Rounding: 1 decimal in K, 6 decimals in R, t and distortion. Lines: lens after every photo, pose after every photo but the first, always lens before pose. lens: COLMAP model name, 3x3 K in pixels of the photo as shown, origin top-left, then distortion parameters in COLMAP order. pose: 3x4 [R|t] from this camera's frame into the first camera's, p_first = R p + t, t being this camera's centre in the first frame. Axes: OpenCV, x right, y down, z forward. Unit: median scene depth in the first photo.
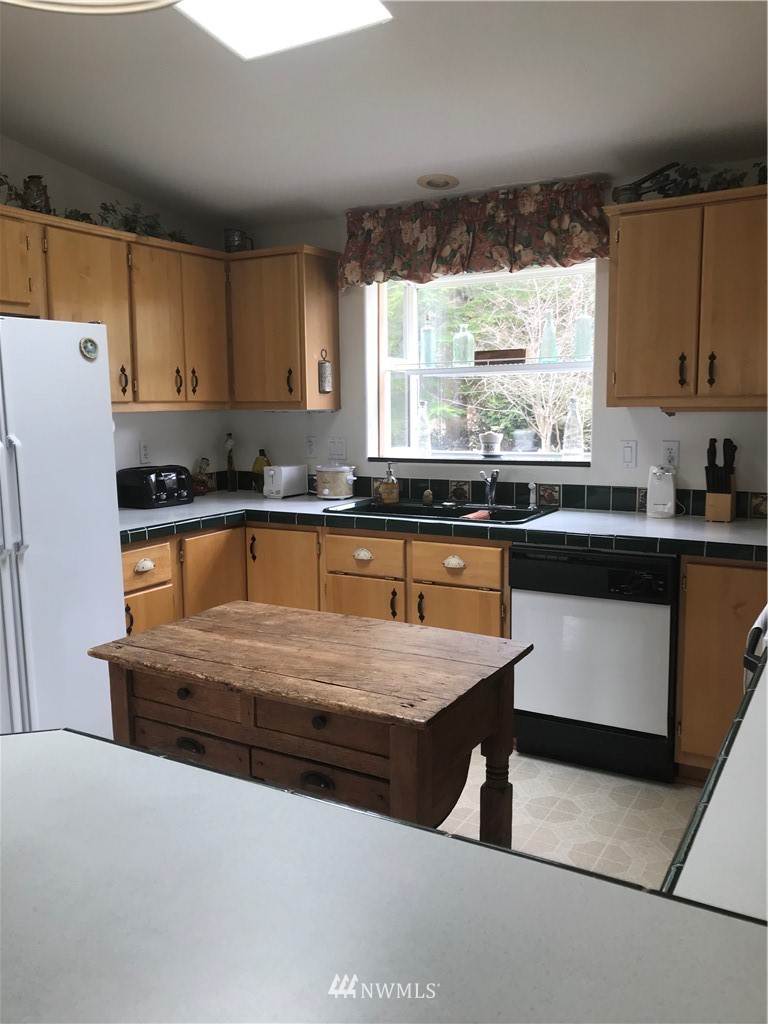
lens RADIAL K [[835.2, 0, 393.0], [0, 835.2, 507.3], [0, 0, 1]] dist [0.022091, -0.017535]
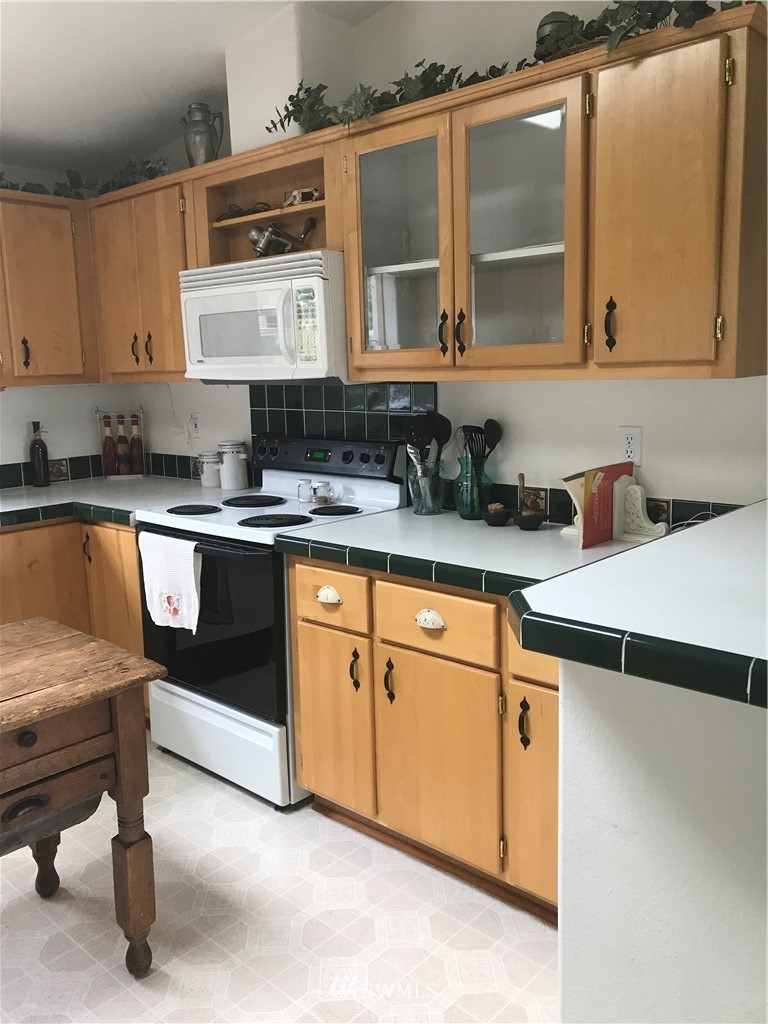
lens RADIAL K [[835.2, 0, 375.9], [0, 835.2, 502.5], [0, 0, 1]] dist [0.022091, -0.017535]
pose [[0.230273, -0.149514, 0.961571, -0.478582], [0.149324, 0.981853, 0.116908, -0.022247], [-0.961601, 0.116665, 0.248420, 0.230866]]
